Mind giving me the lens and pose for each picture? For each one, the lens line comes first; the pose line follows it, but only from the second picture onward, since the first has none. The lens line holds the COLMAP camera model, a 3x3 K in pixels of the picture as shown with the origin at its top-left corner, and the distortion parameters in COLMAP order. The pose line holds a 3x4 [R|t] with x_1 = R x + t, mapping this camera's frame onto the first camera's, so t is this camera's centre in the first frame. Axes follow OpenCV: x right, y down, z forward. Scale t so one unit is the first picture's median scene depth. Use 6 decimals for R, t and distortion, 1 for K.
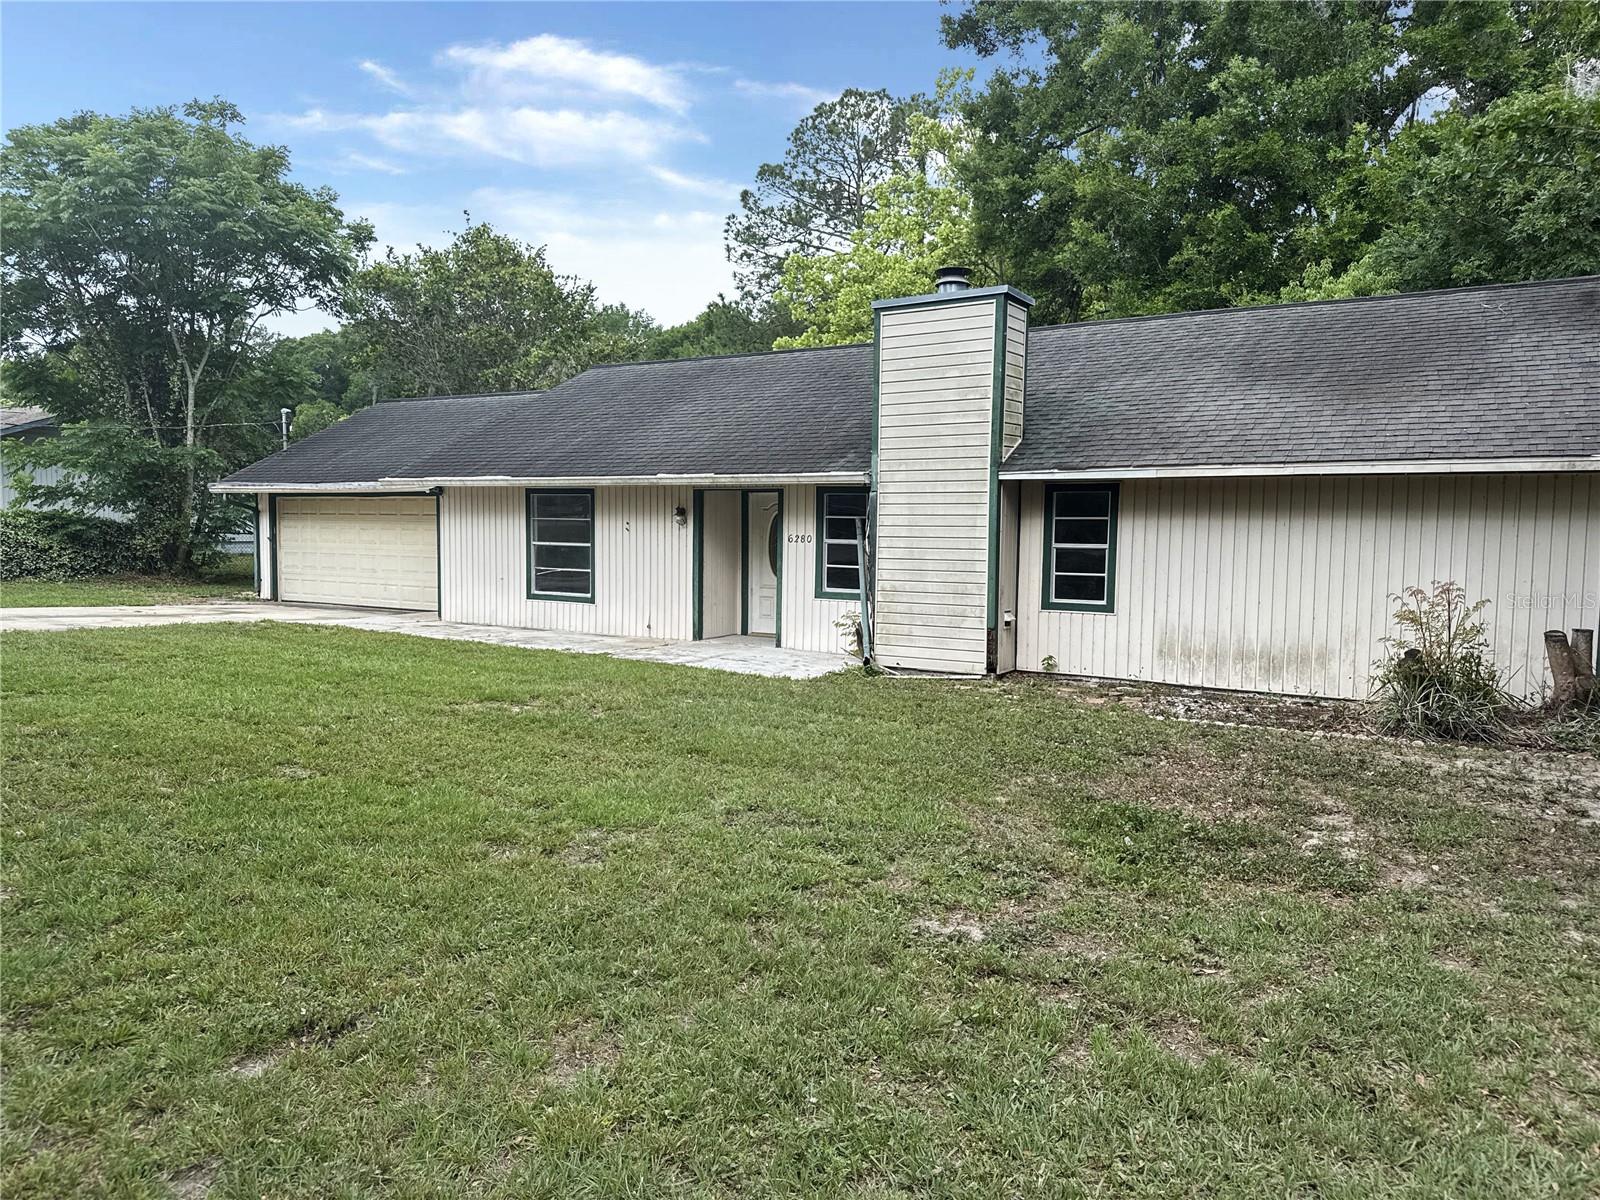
lens RADIAL K [[1136.6, 0, 797.6], [0, 1136.6, 586.4], [0, 0, 1]] dist [0.071842, -0.086181]
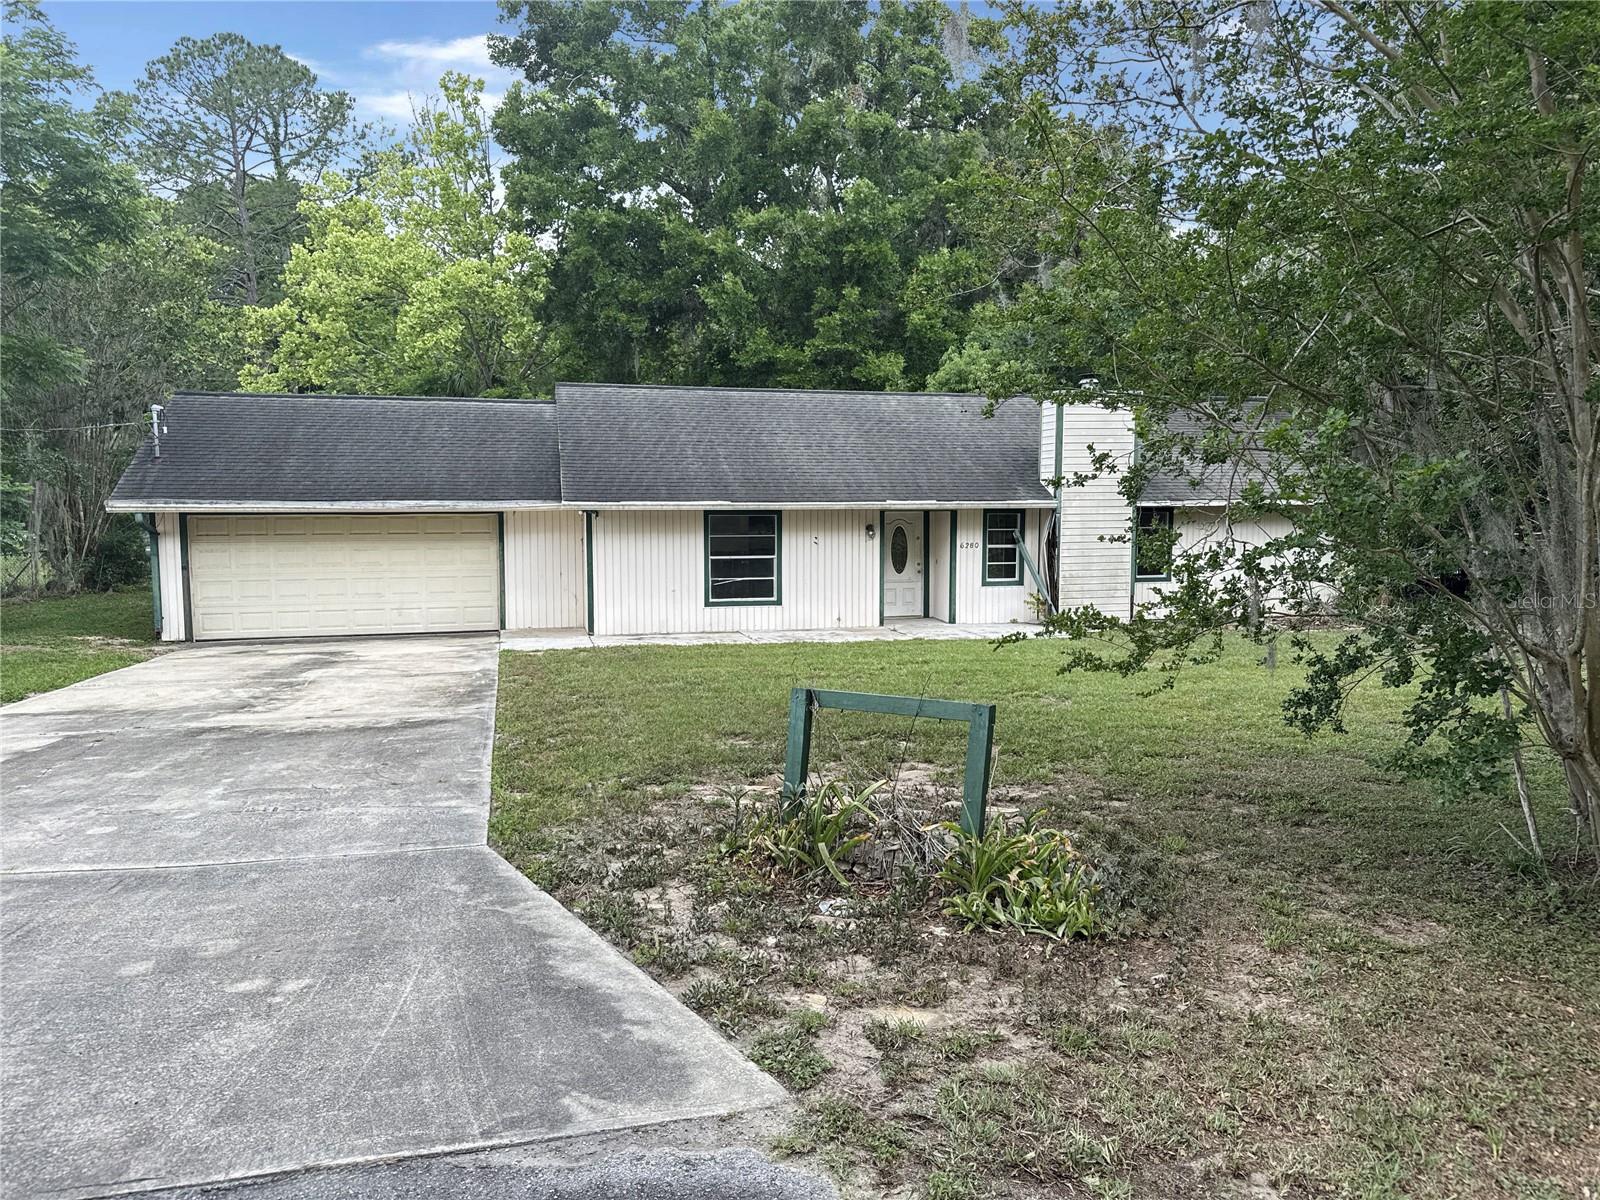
lens RADIAL K [[1136.6, 0, 814.3], [0, 1136.6, 604.4], [0, 0, 1]] dist [0.071842, -0.086181]
pose [[0.680664, -0.058651, 0.730245, -1.059442], [0.058034, 0.997974, 0.026060, -0.015289], [-0.730294, 0.024641, 0.682689, 0.148727]]
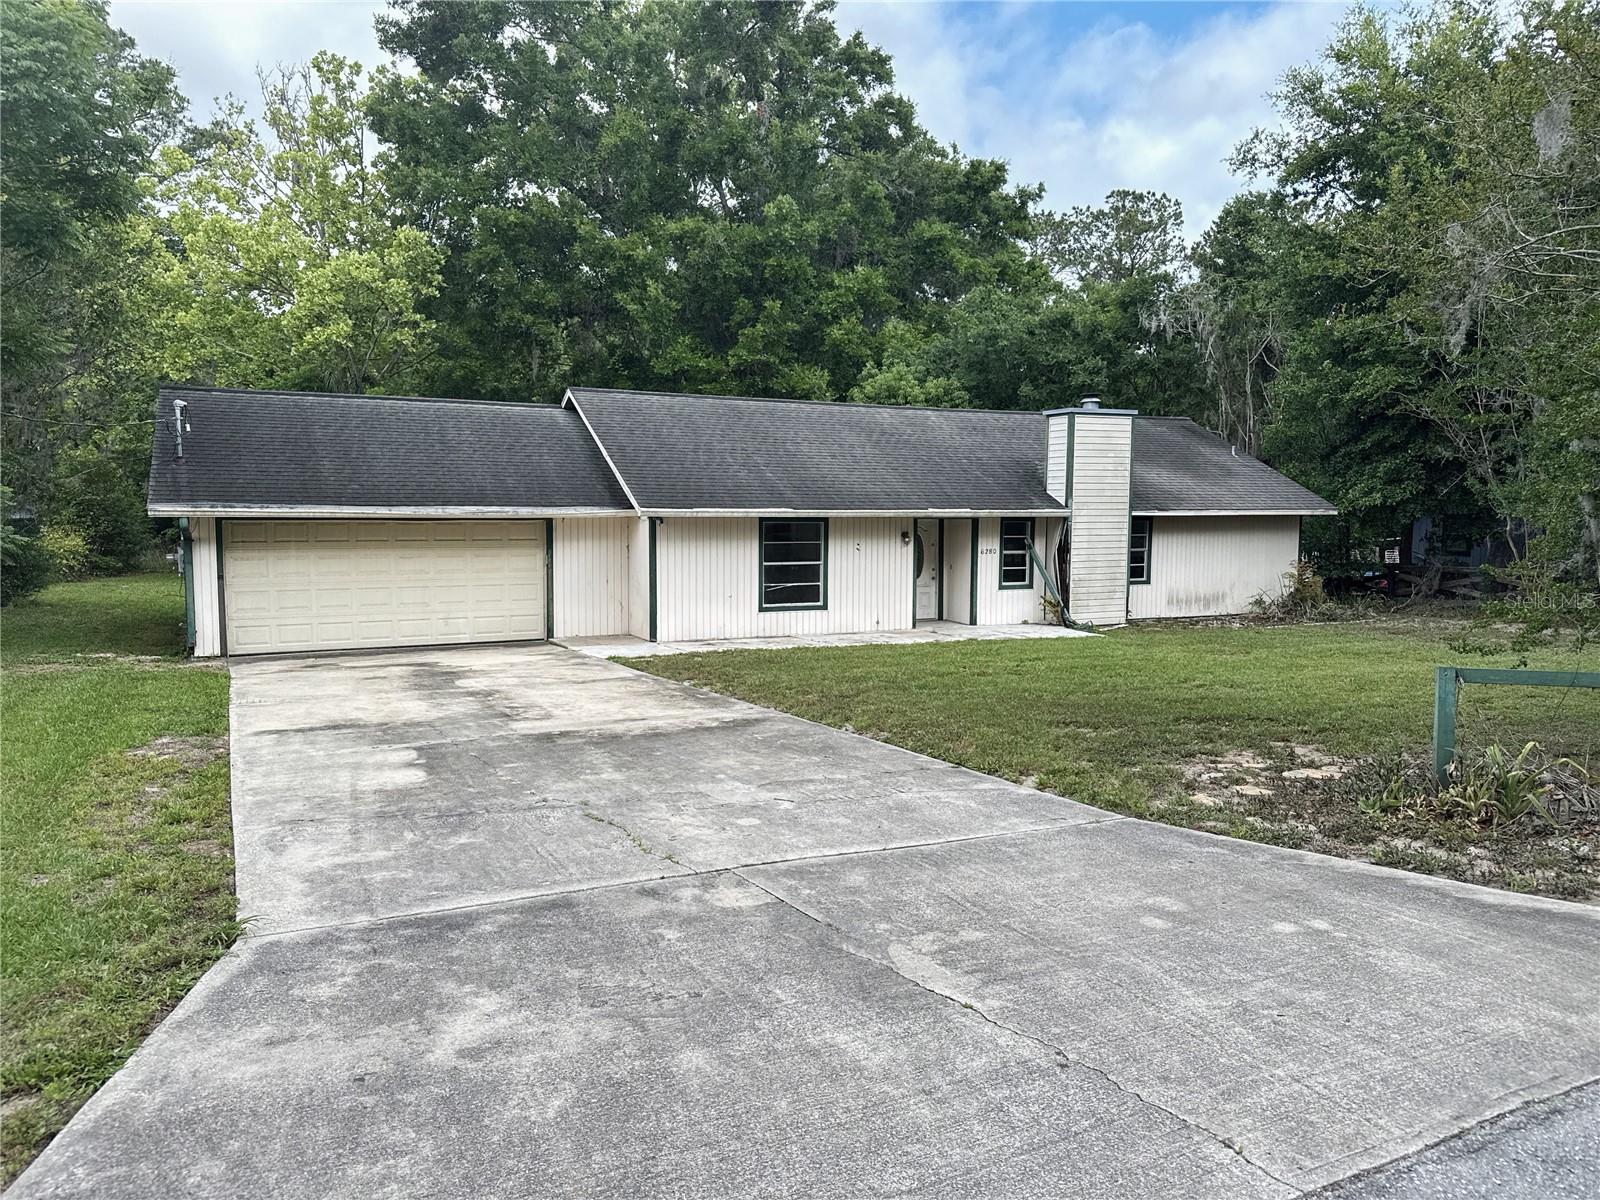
lens RADIAL K [[1136.6, 0, 806.0], [0, 1136.6, 608.9], [0, 0, 1]] dist [0.071842, -0.086181]
pose [[0.512497, -0.062945, 0.856379, -1.284341], [0.064712, 0.997305, 0.034576, -0.030695], [-0.856247, 0.037698, 0.515189, 0.382746]]
